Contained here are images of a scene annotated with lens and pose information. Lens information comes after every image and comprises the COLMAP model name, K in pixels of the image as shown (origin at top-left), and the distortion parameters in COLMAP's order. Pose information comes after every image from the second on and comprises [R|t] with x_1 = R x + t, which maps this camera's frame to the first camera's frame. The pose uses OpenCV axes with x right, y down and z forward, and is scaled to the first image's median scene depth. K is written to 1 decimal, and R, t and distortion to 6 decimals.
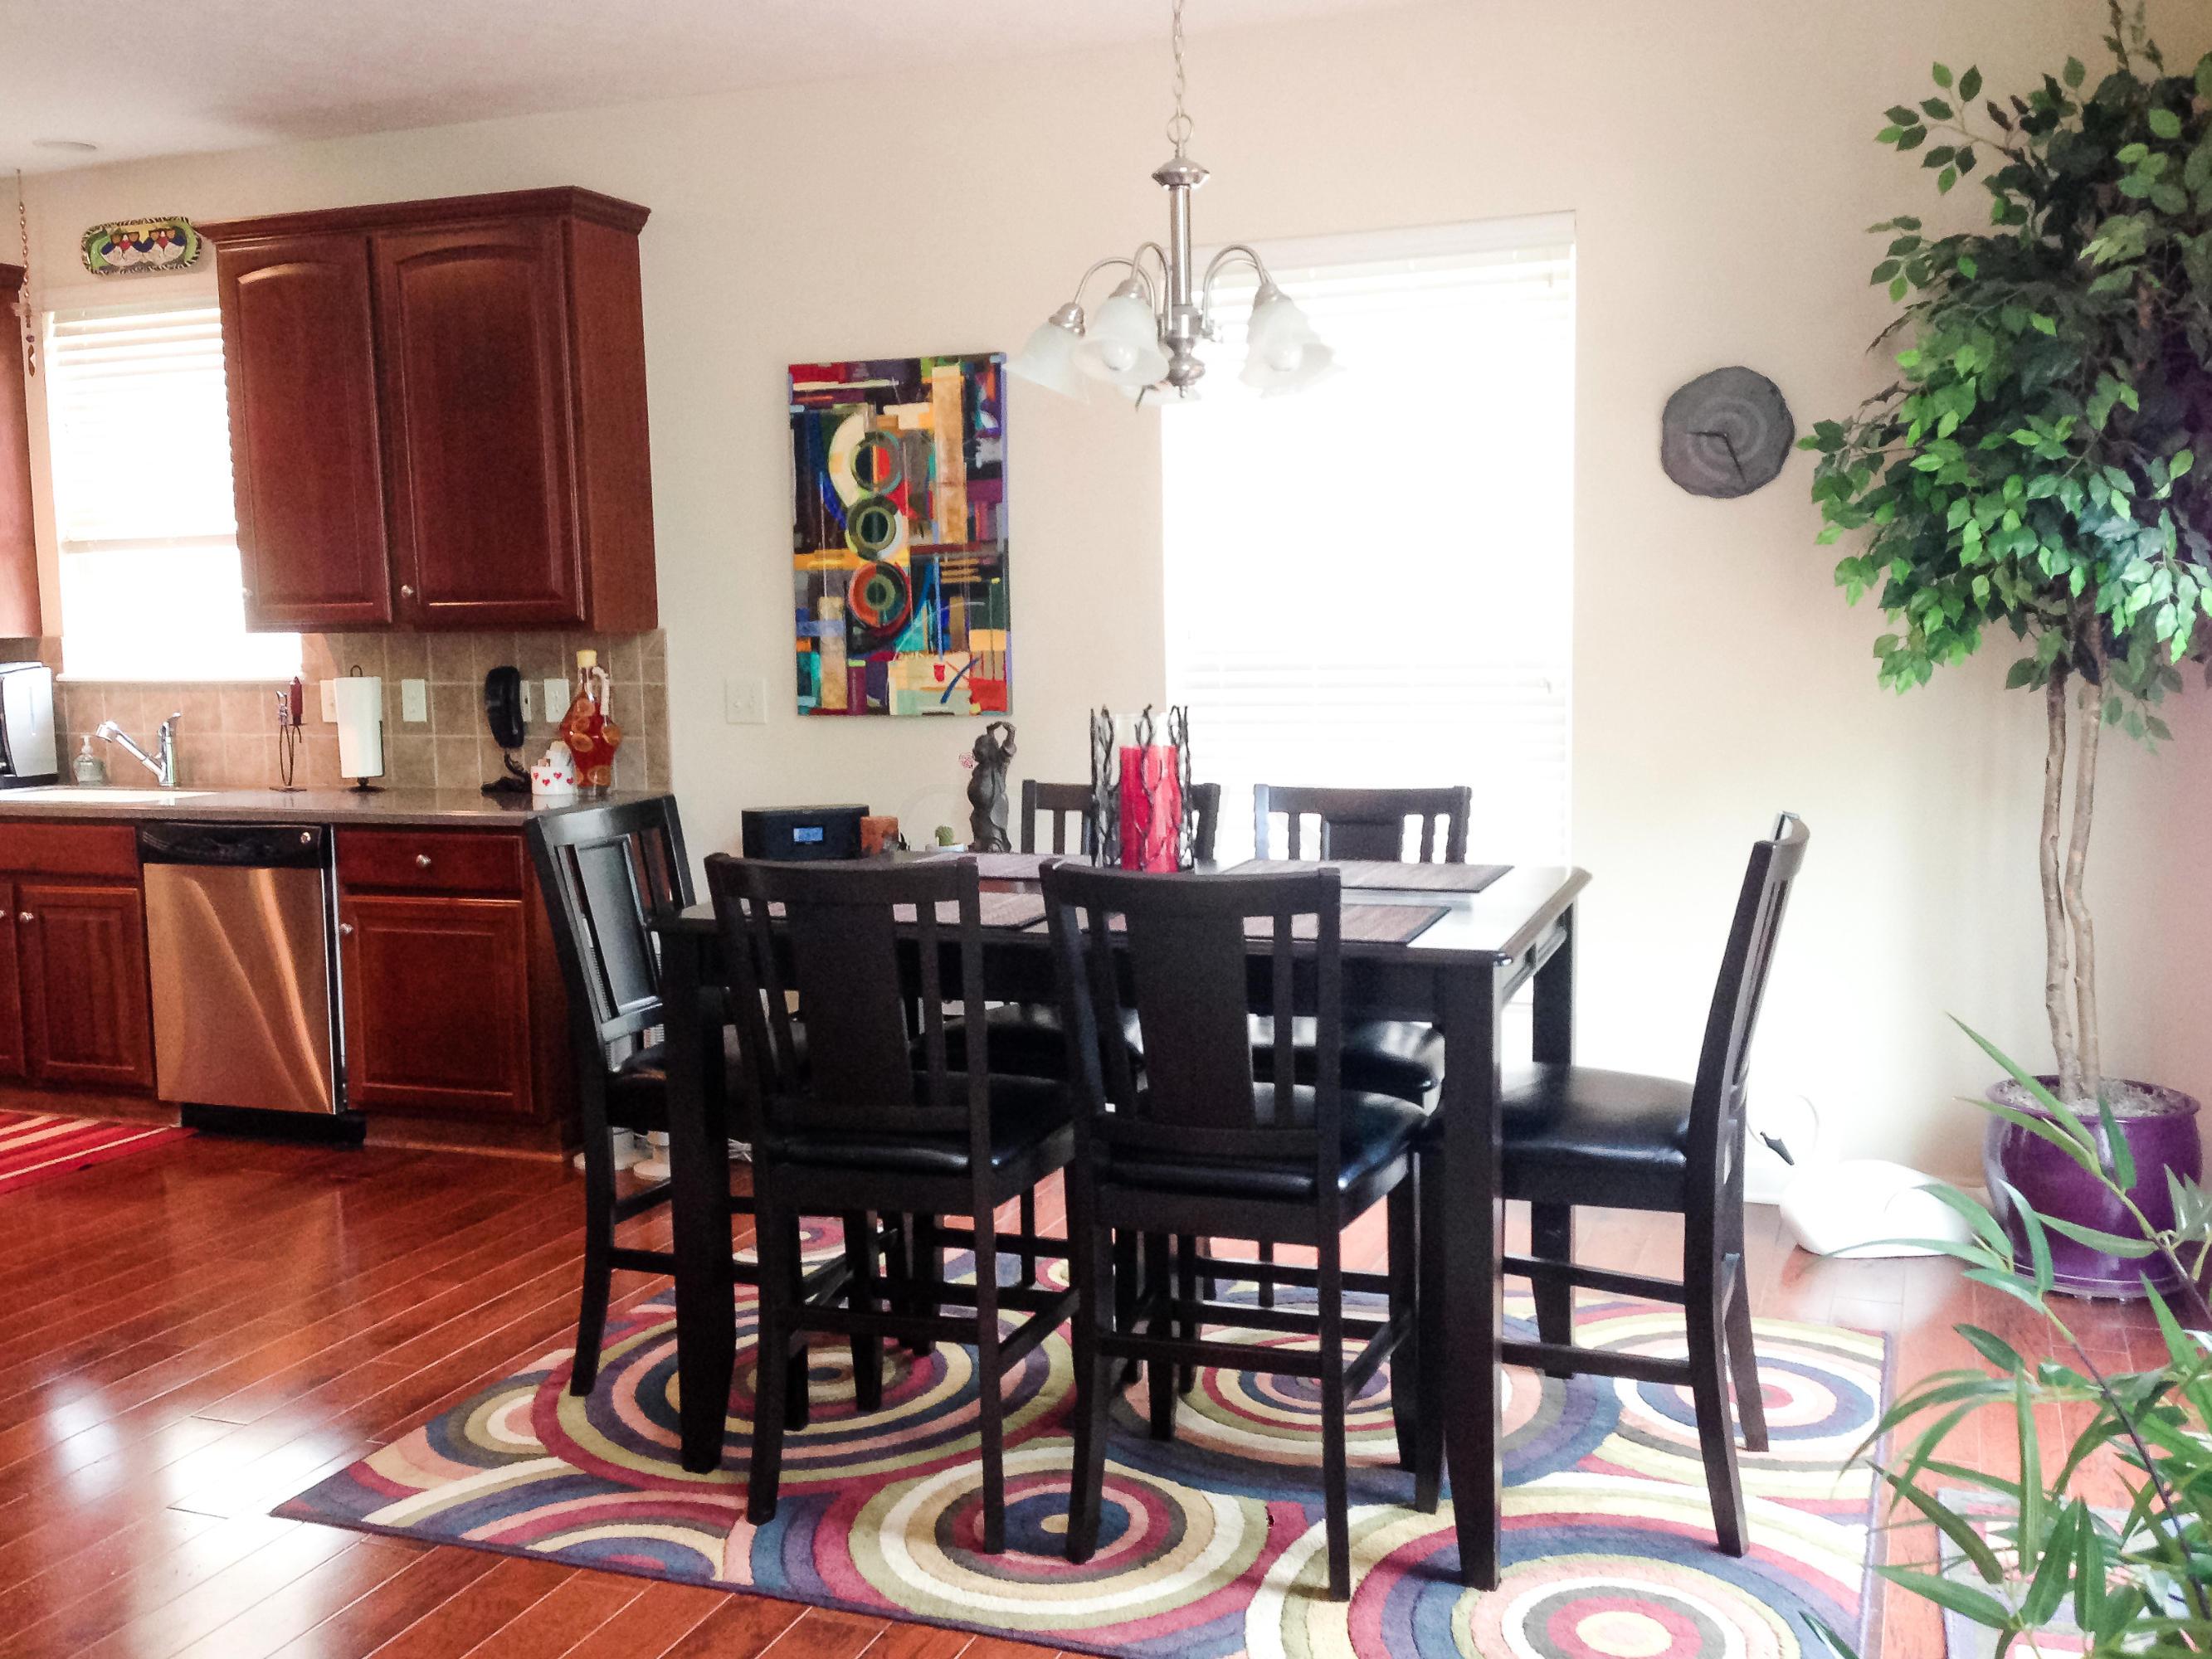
lens RADIAL K [[2075.1, 0, 1117.3], [0, 2075.1, 827.3], [0, 0, 1]] dist [0.053416, -0.021385]
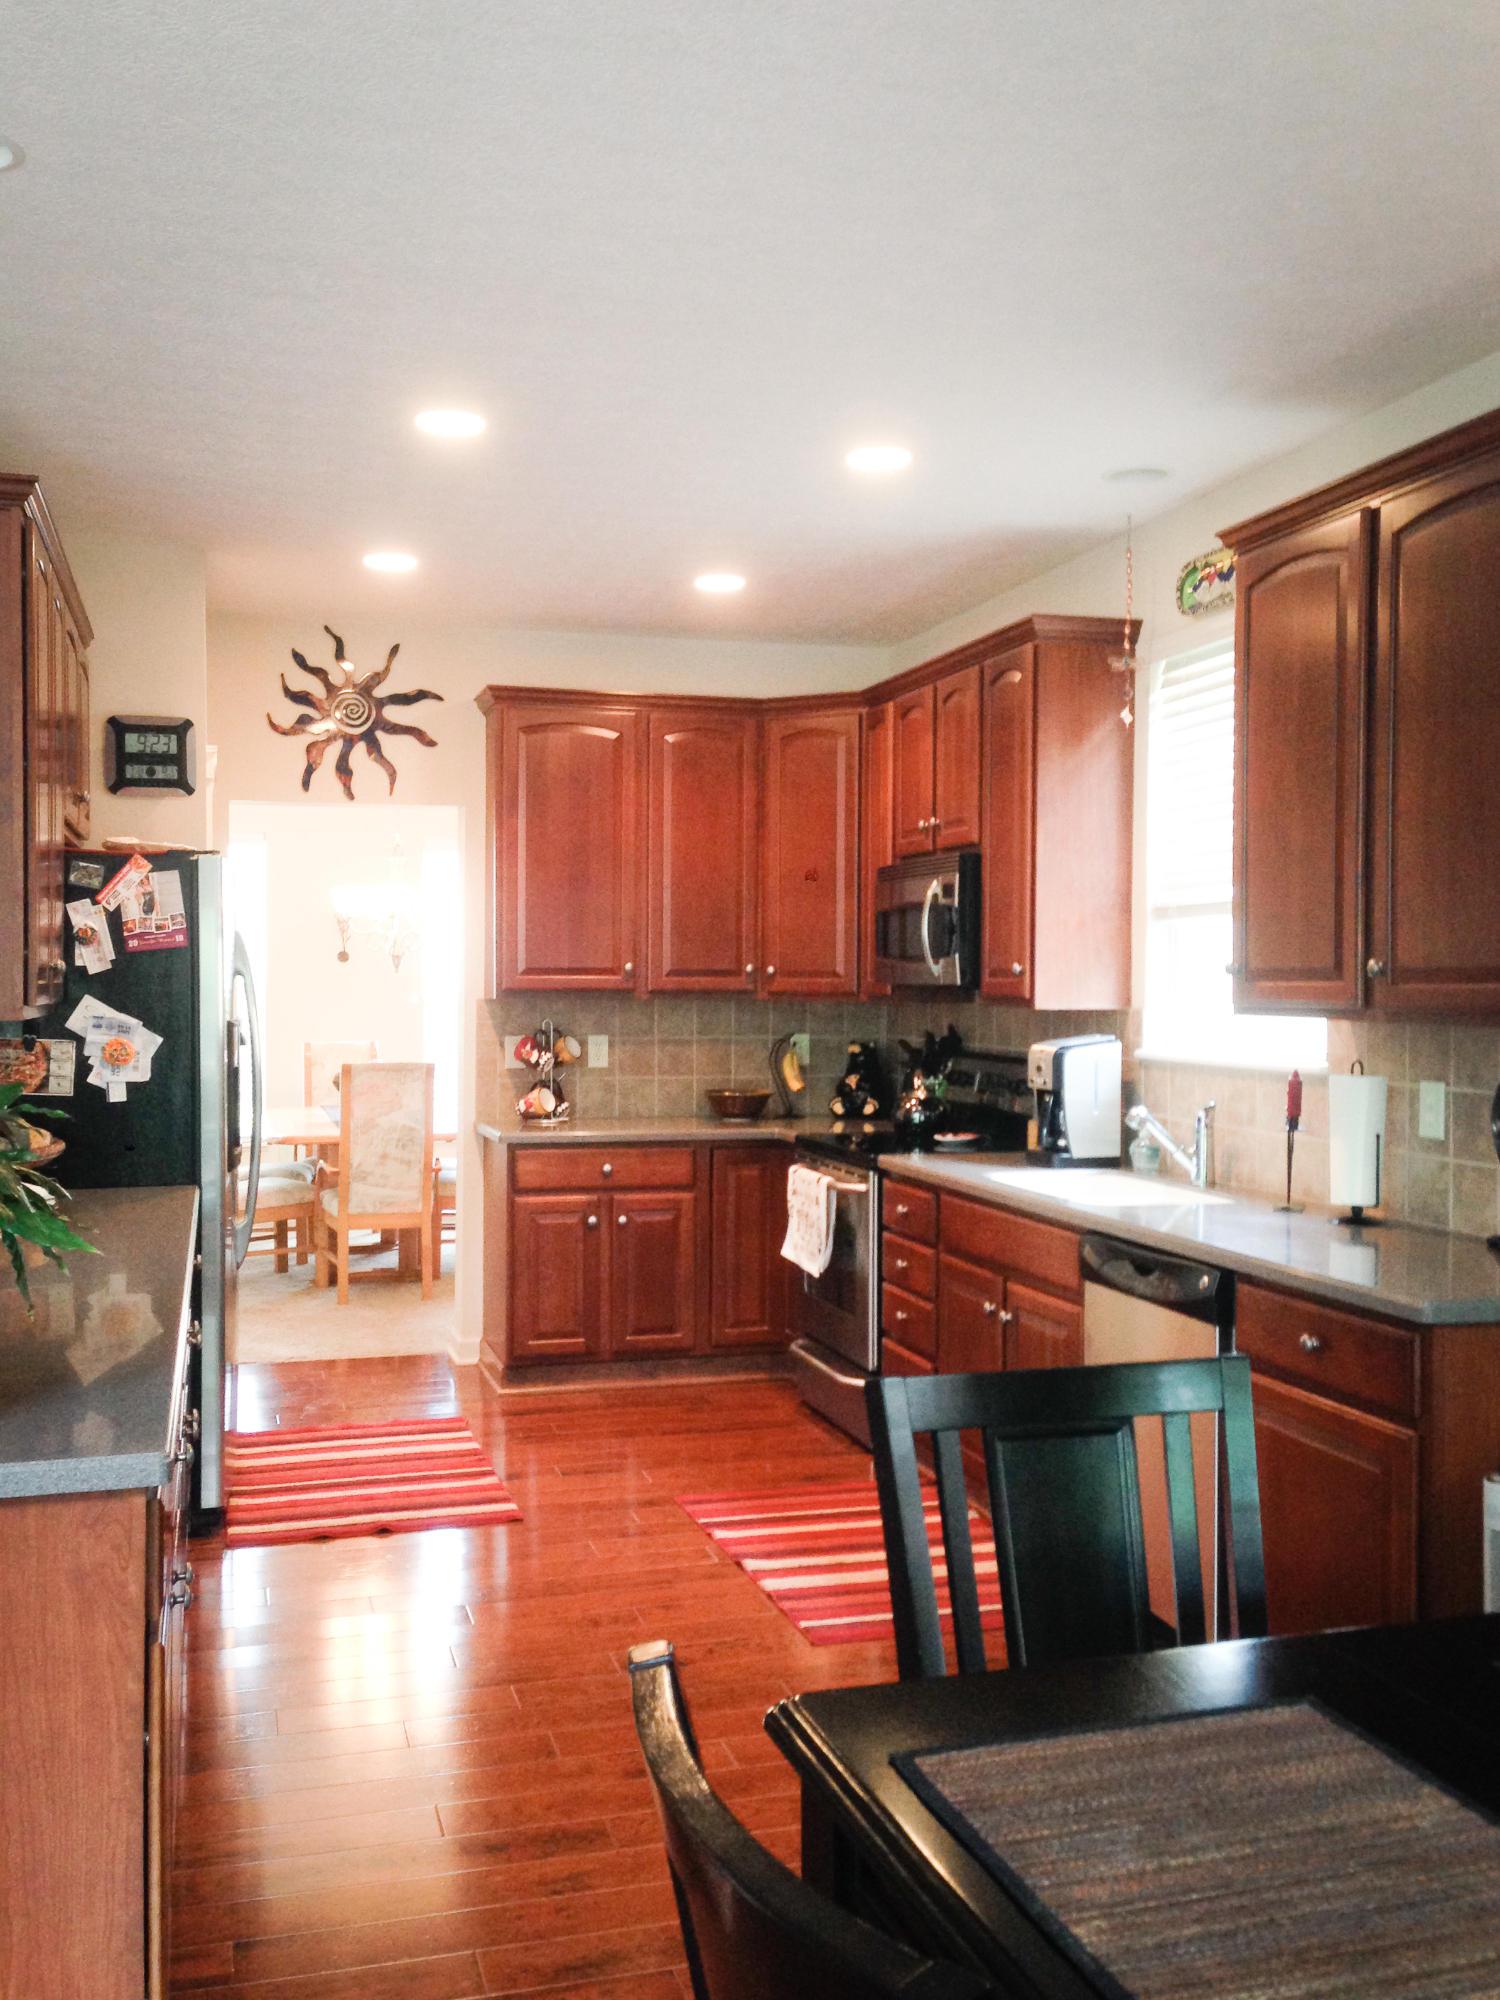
lens RADIAL K [[1876.5, 0, 743.7], [0, 1876.5, 997.4], [0, 0, 1]] dist [0.053416, -0.021385]
pose [[0.596785, 0.027663, -0.801924, 0.060767], [-0.094482, 0.994876, -0.035993, -0.053866], [0.796819, 0.097248, 0.596341, 0.396906]]
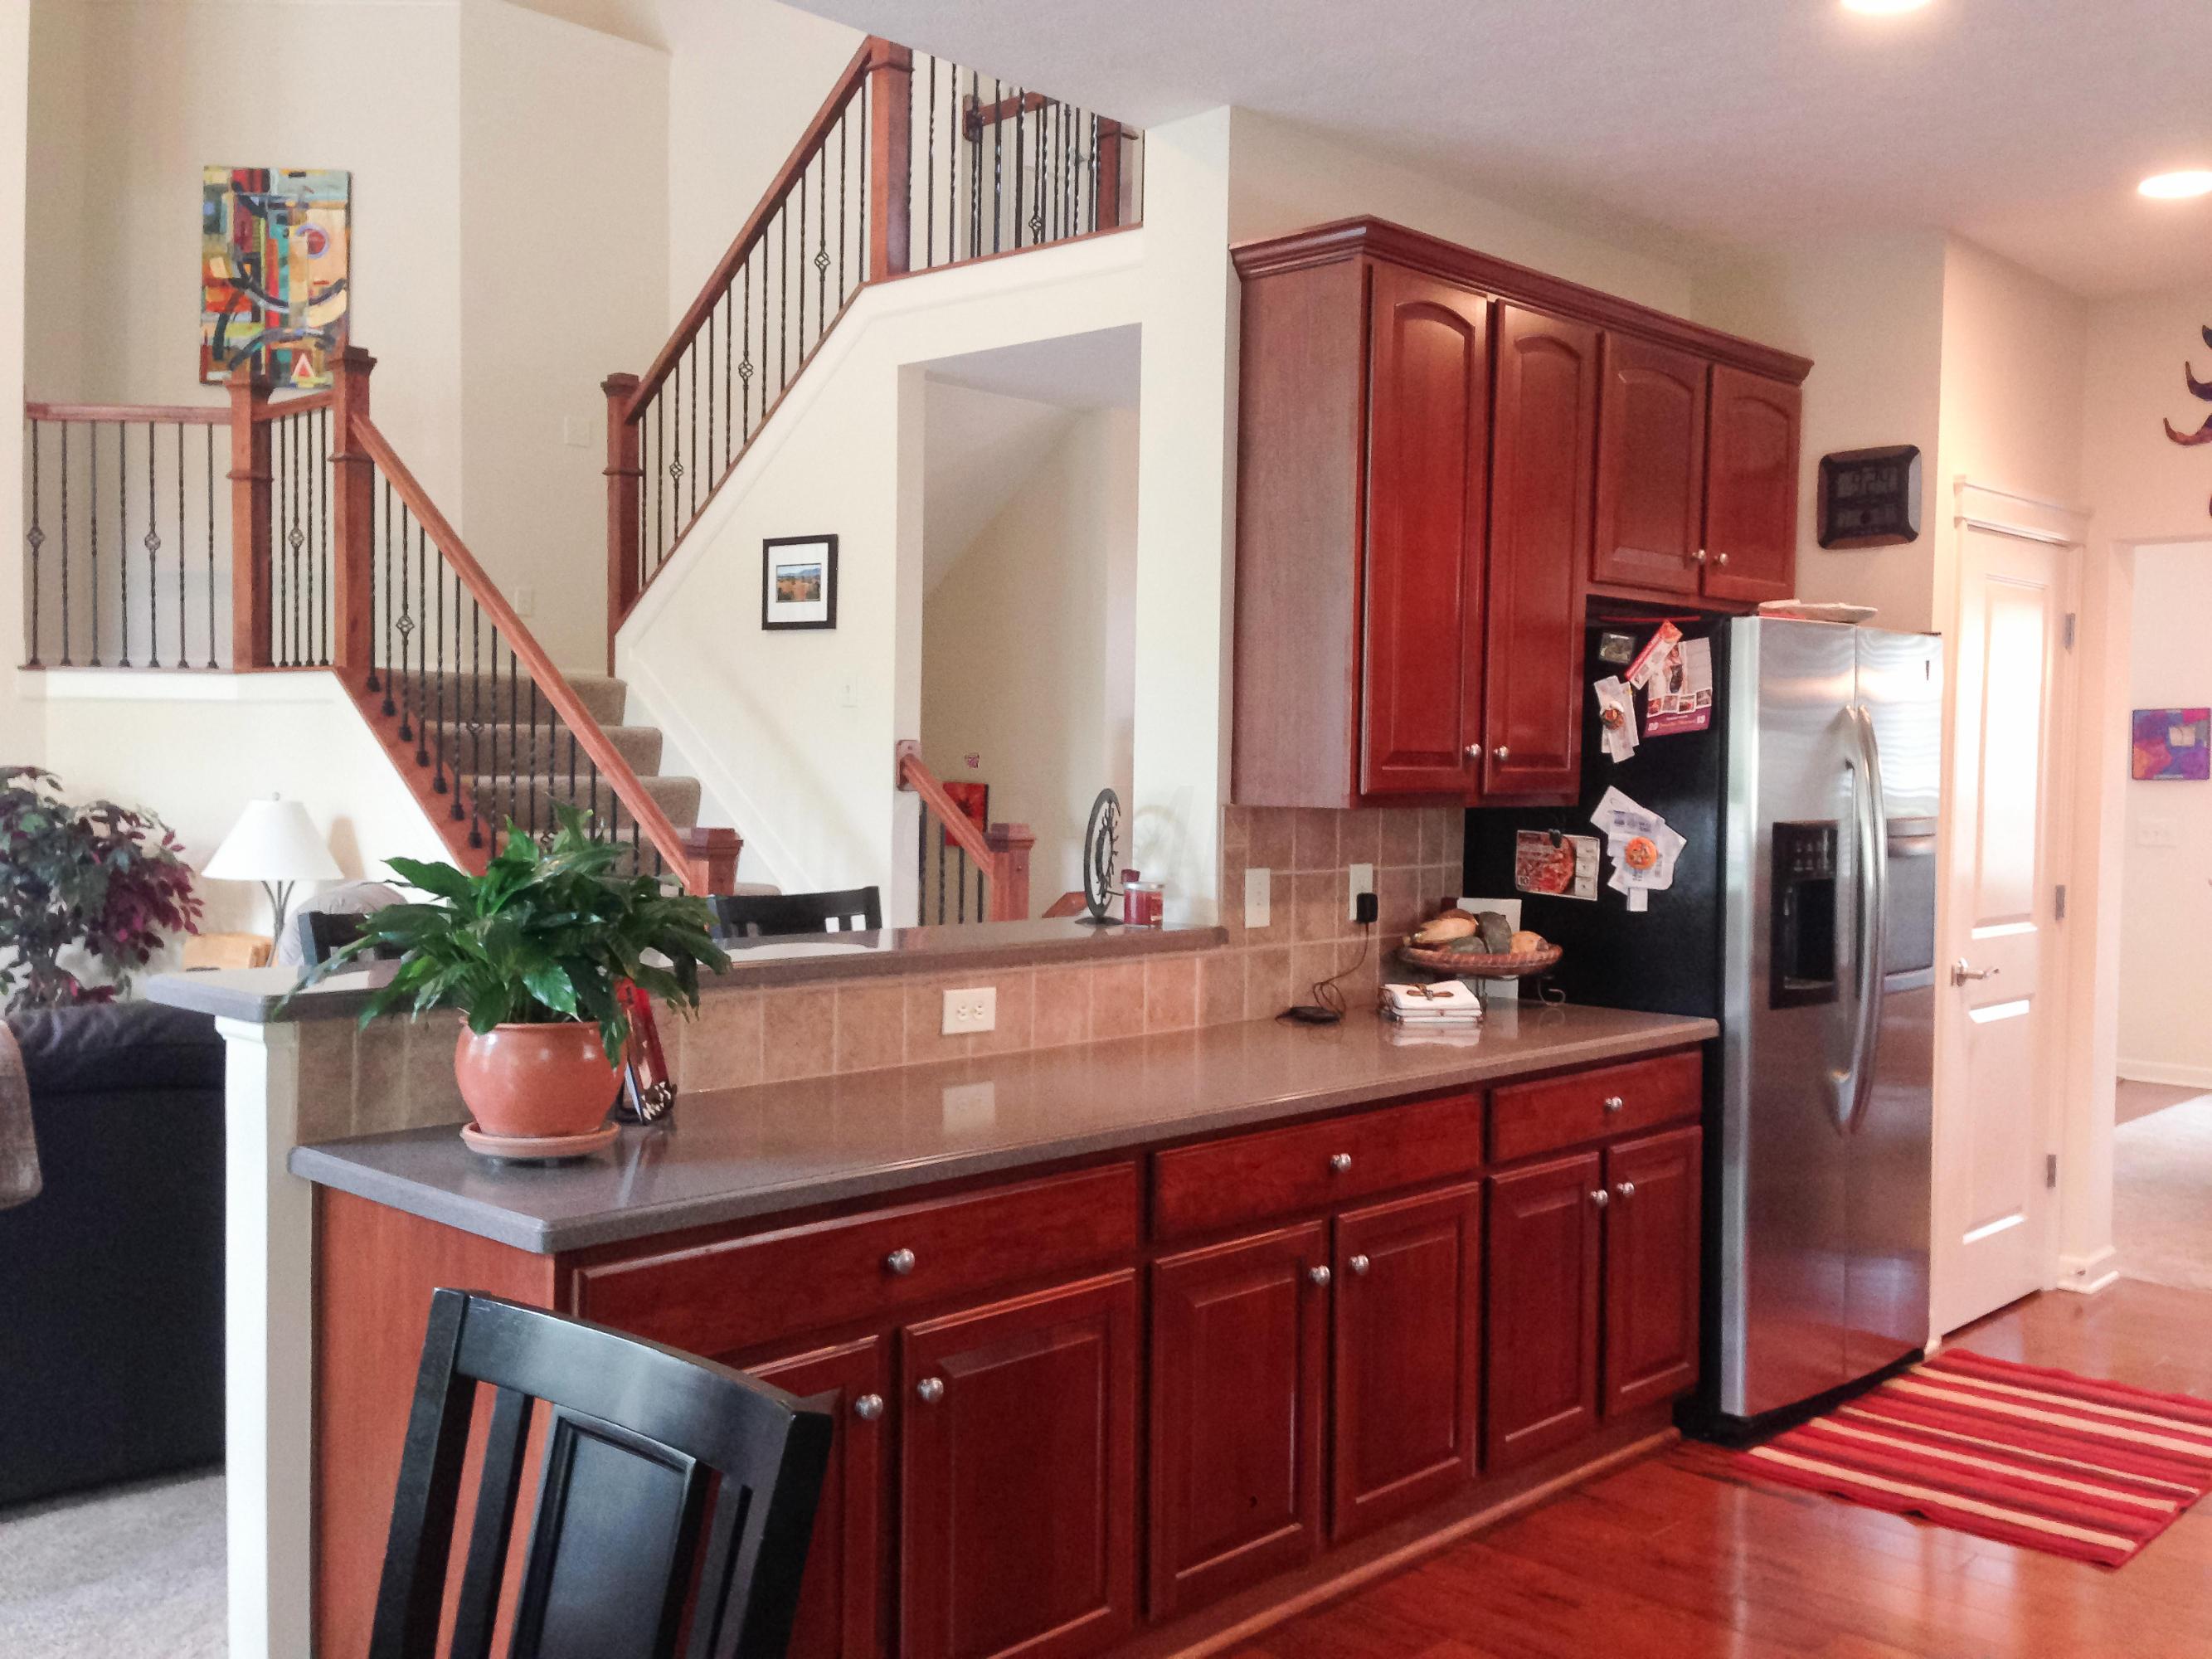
lens RADIAL K [[2075.5, 0, 1117.3], [0, 2075.5, 827.3], [0, 0, 1]] dist [0.053416, -0.021385]
pose [[-0.384574, 0.043254, -0.922080, 0.034672], [-0.102242, 0.990760, 0.089118, -0.090057], [0.917414, 0.128548, -0.376598, 0.754427]]
